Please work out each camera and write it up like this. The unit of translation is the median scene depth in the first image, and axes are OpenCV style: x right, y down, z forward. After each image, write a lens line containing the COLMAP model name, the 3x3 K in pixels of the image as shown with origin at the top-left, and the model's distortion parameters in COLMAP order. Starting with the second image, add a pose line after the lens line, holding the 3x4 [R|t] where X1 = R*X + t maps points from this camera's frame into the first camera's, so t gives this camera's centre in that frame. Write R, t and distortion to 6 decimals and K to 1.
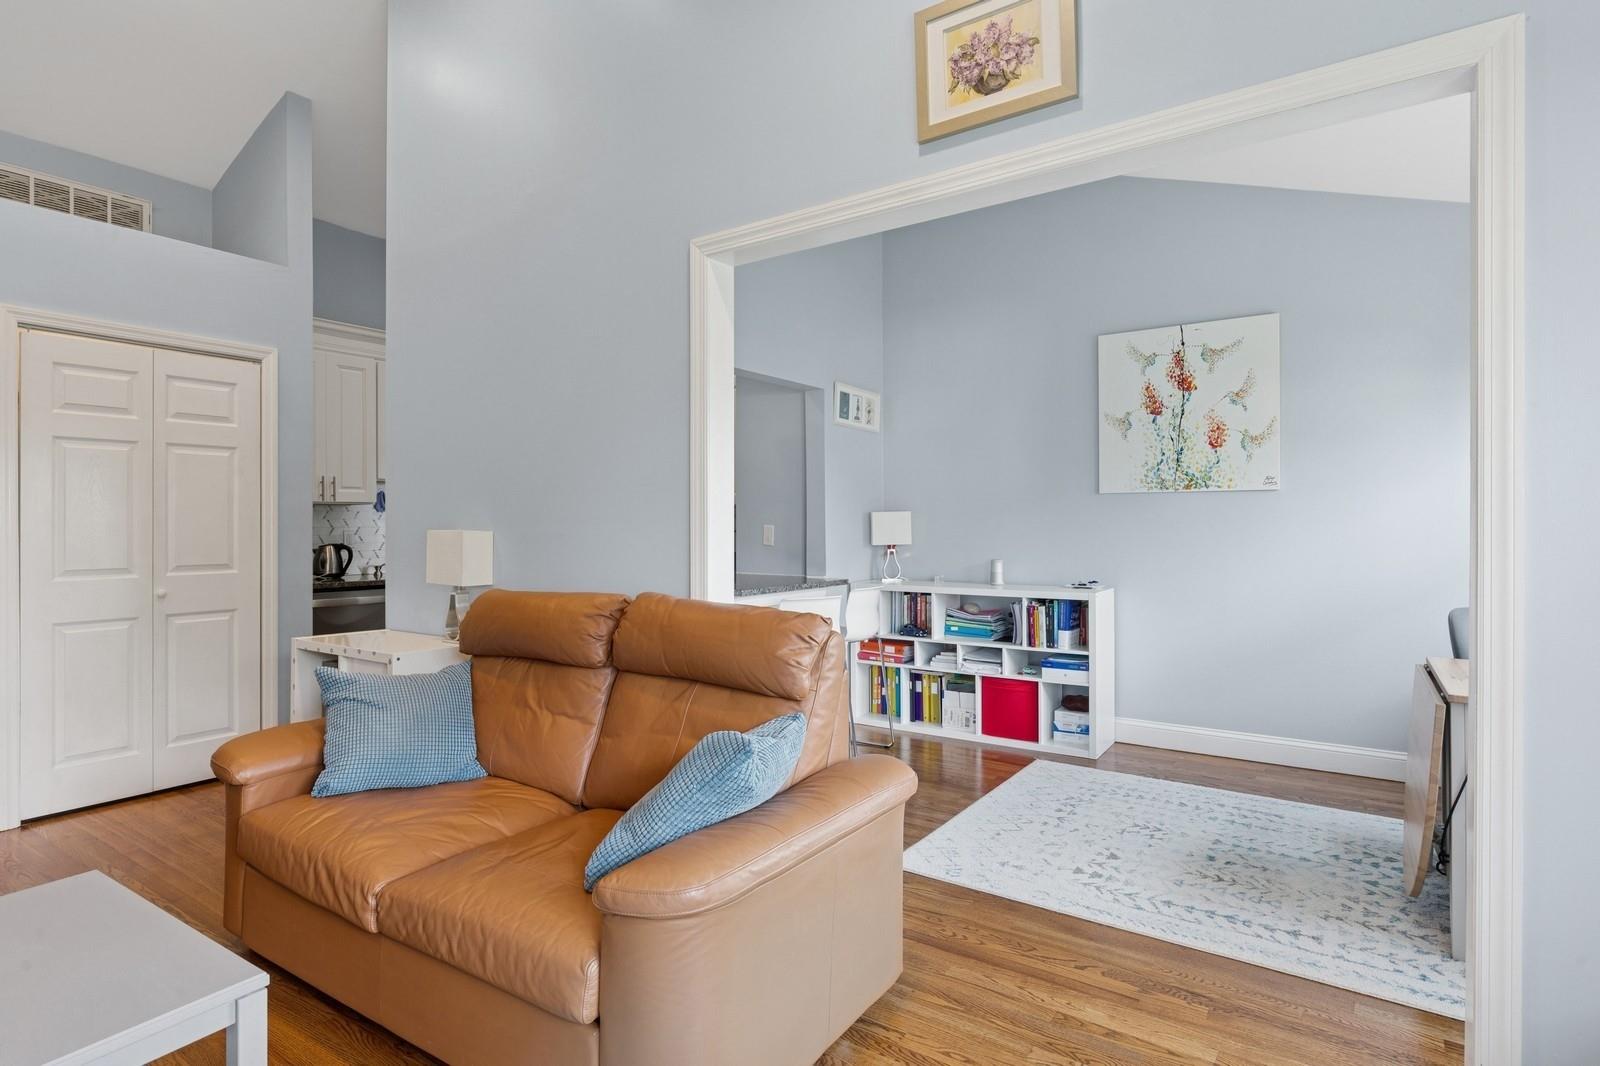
lens RADIAL K [[822.9, 0, 800.0], [0, 822.9, 533.0], [0, 0, 1]] dist [-0.026828, 0.000069]
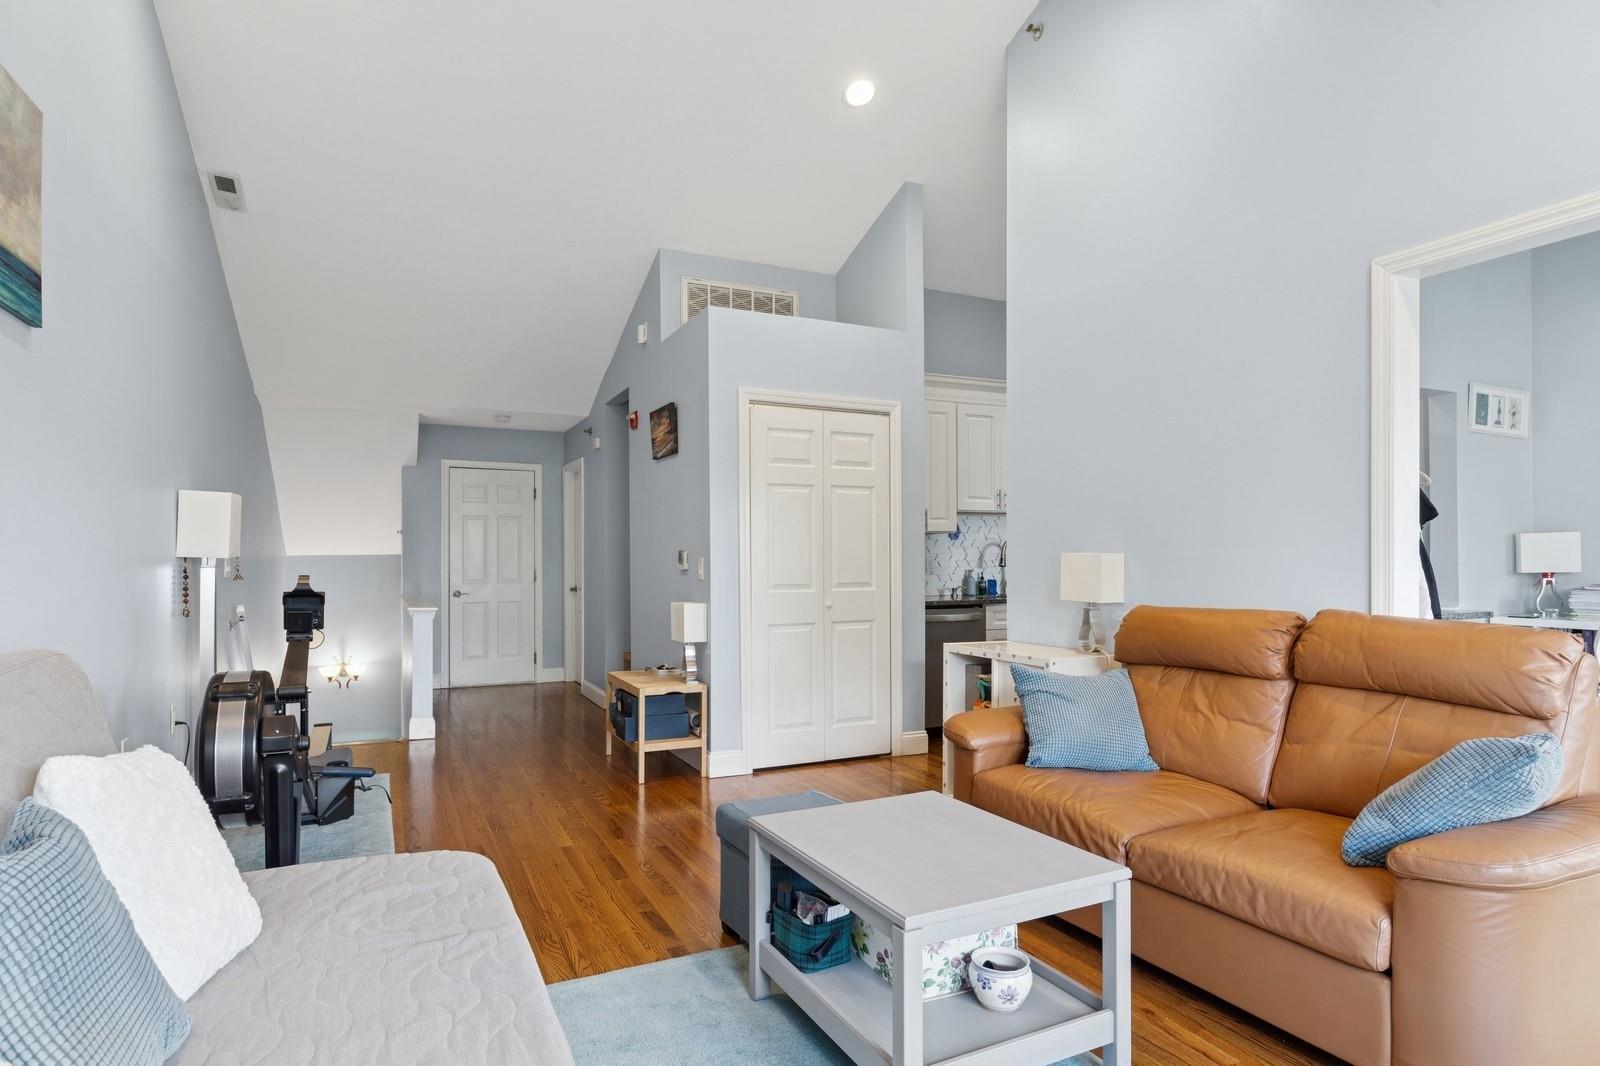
lens RADIAL K [[868.3, 0, 796.7], [0, 868.3, 567.9], [0, 0, 1]] dist [0.001132, -0.011459]
pose [[0.861852, 0.004357, -0.507140, -0.211482], [-0.002605, 0.999988, 0.004164, 0.017245], [0.507152, -0.002267, 0.861853, -0.282503]]
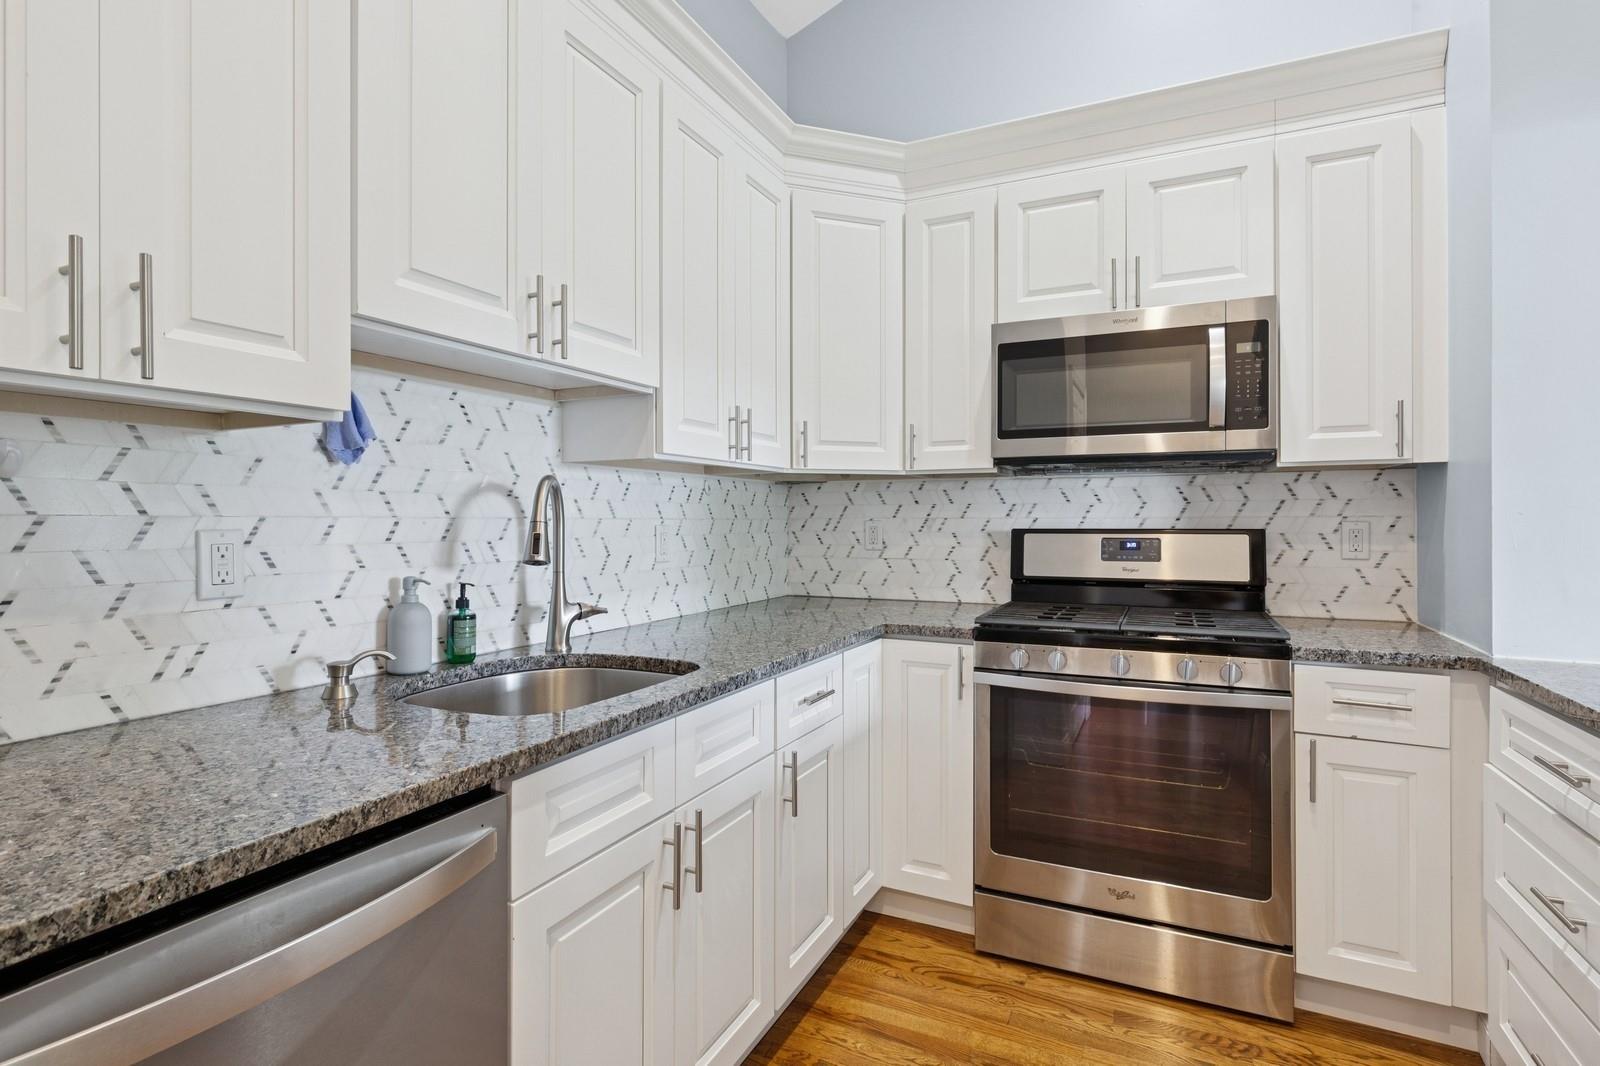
lens RADIAL K [[792.8, 0, 800.0], [0, 792.8, 533.0], [0, 0, 1]] dist [0.000469, 0.000014]
pose [[0.990171, 0.004350, 0.139797, -0.855179], [-0.004533, 0.999989, 0.000987, -0.005872], [-0.139791, -0.001611, 0.990180, 1.528359]]
